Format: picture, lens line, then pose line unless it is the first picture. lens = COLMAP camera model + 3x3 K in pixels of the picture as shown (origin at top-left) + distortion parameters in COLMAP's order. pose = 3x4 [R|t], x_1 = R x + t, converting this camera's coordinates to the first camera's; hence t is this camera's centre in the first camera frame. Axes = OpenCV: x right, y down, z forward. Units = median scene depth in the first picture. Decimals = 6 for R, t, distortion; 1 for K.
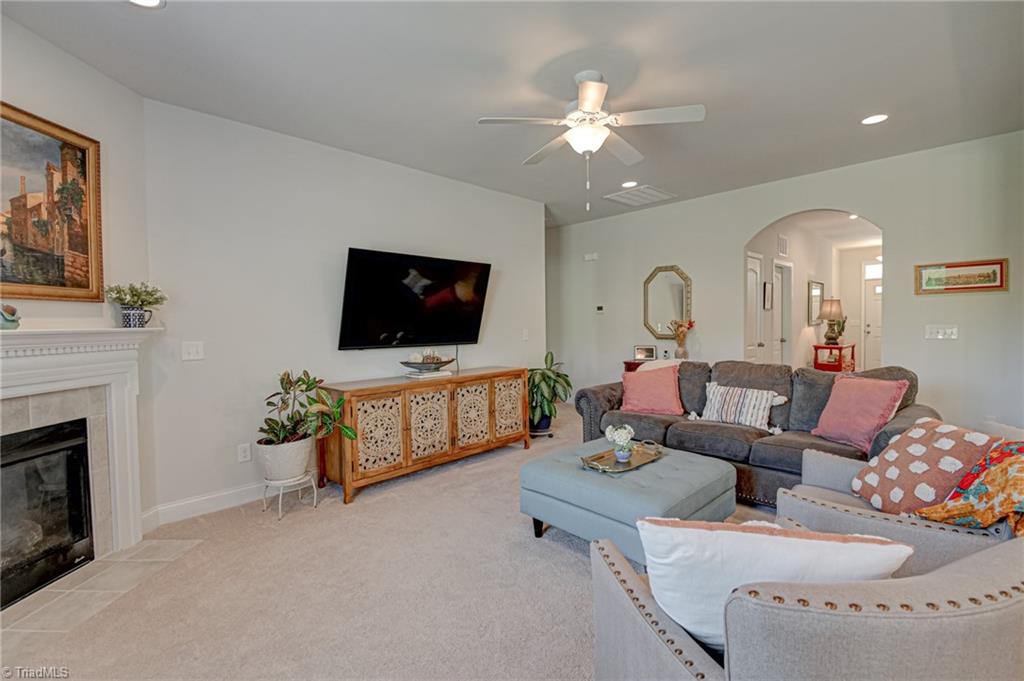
lens RADIAL K [[454.3, 0, 518.9], [0, 454.3, 340.9], [0, 0, 1]] dist [0.000618, -0.004363]
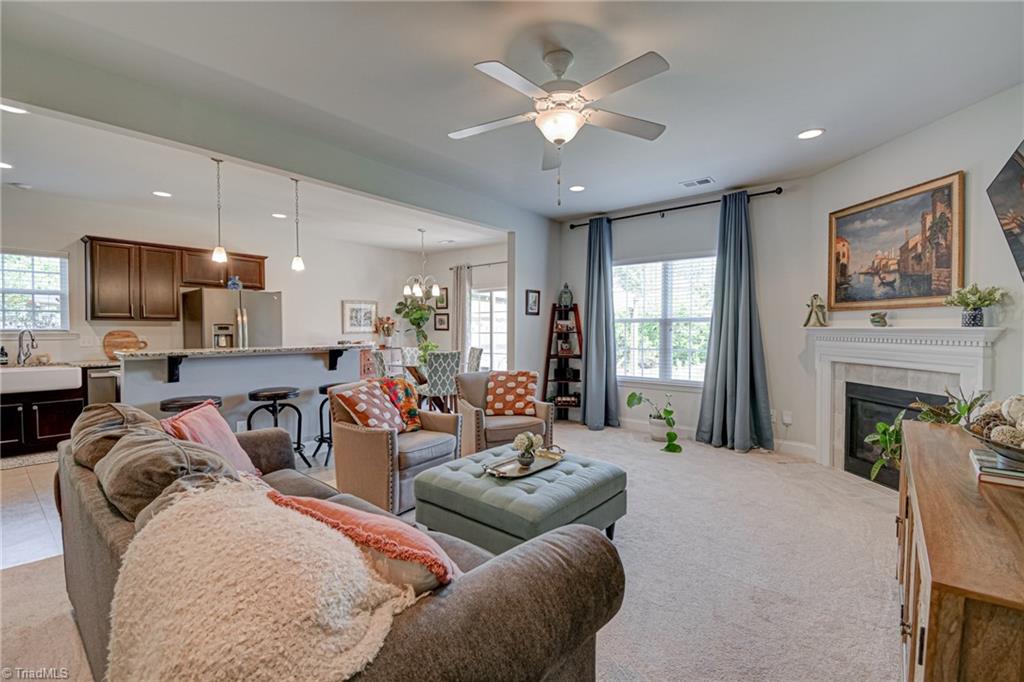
lens RADIAL K [[454.3, 0, 509.8], [0, 454.3, 340.2], [0, 0, 1]] dist [0.000618, -0.004363]
pose [[-0.996522, 0.025871, -0.079210, 0.376212], [0.020270, 0.997291, 0.070710, -0.105484], [0.080825, 0.068859, -0.994347, 2.197110]]
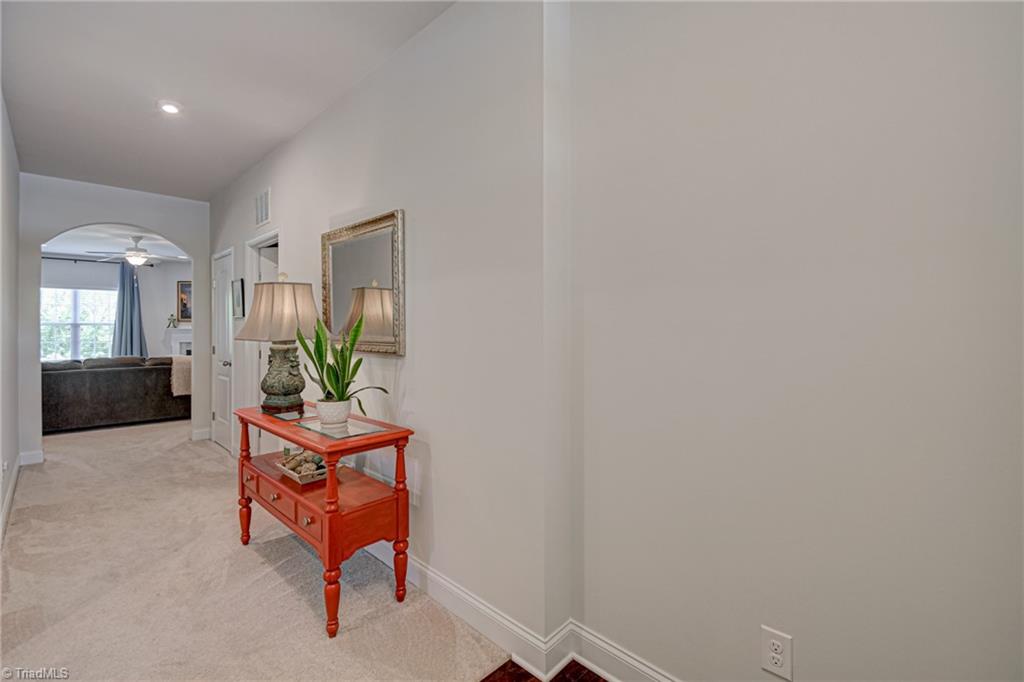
lens RADIAL K [[454.3, 0, 514.3], [0, 454.3, 331.5], [0, 0, 1]] dist [0.000618, -0.004363]
pose [[0.026977, 0.027677, -0.999253, 3.226896], [-0.036725, 0.998969, 0.026677, -0.201485], [0.998961, 0.035978, 0.027966, 3.513922]]
